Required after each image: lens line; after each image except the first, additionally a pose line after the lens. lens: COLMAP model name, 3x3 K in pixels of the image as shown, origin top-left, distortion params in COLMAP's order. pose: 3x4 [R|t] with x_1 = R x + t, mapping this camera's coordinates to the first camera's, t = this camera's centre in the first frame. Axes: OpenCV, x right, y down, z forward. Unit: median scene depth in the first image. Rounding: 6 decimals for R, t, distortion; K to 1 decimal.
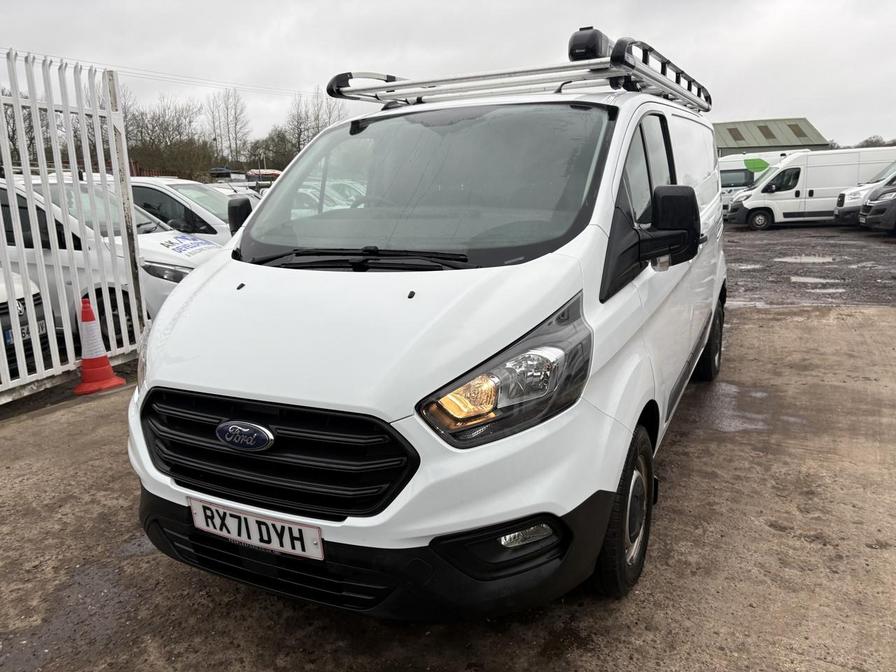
lens RADIAL K [[681.4, 0, 453.3], [0, 681.4, 261.4], [0, 0, 1]] dist [0.054074, -0.052710]
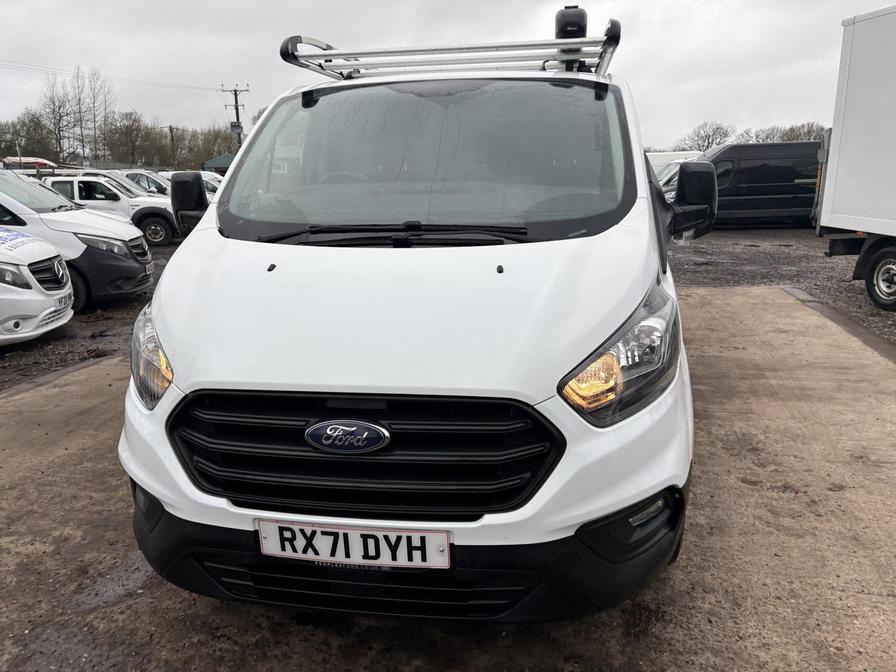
lens RADIAL K [[681.4, 0, 453.3], [0, 681.4, 261.4], [0, 0, 1]] dist [0.054074, -0.052710]
pose [[0.954576, -0.017010, 0.297481, -0.405720], [0.016261, 0.999855, 0.004994, 0.033607], [-0.297522, 0.000071, 0.954715, 0.144261]]
